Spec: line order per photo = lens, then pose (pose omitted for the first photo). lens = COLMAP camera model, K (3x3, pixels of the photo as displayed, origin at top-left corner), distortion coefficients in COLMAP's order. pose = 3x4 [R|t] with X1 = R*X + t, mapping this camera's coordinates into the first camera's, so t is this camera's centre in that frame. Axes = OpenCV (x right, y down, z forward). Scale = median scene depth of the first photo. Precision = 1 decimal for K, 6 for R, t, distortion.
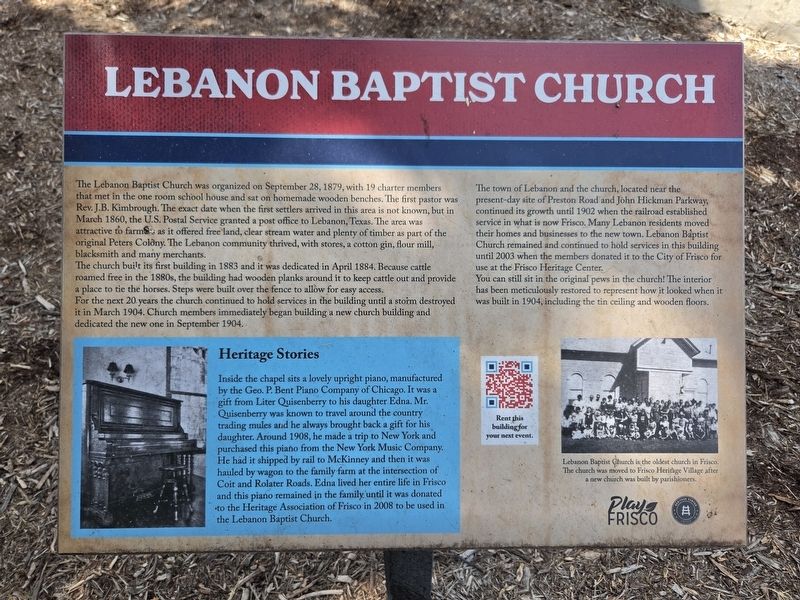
lens RADIAL K [[556.1, 0, 397.3], [0, 556.1, 276.4], [0, 0, 1]] dist [0.043785, -0.032894]
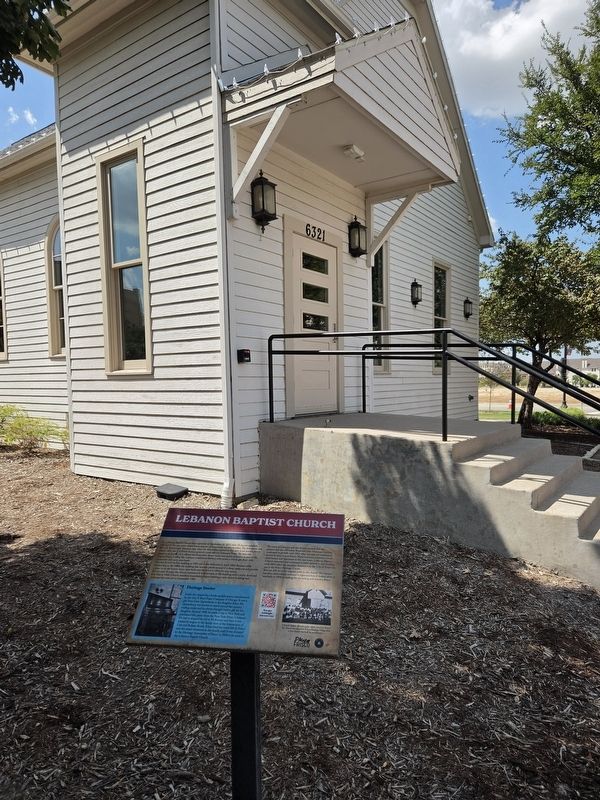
lens RADIAL K [[556.1, 0, 300.0], [0, 556.1, 400.0], [0, 0, 1]] dist [0.043785, -0.032894]
pose [[0.989078, -0.005479, -0.147291, 0.876914], [-0.099001, 0.715639, -0.691419, 1.614878], [0.109195, 0.698449, 0.707280, -2.152215]]
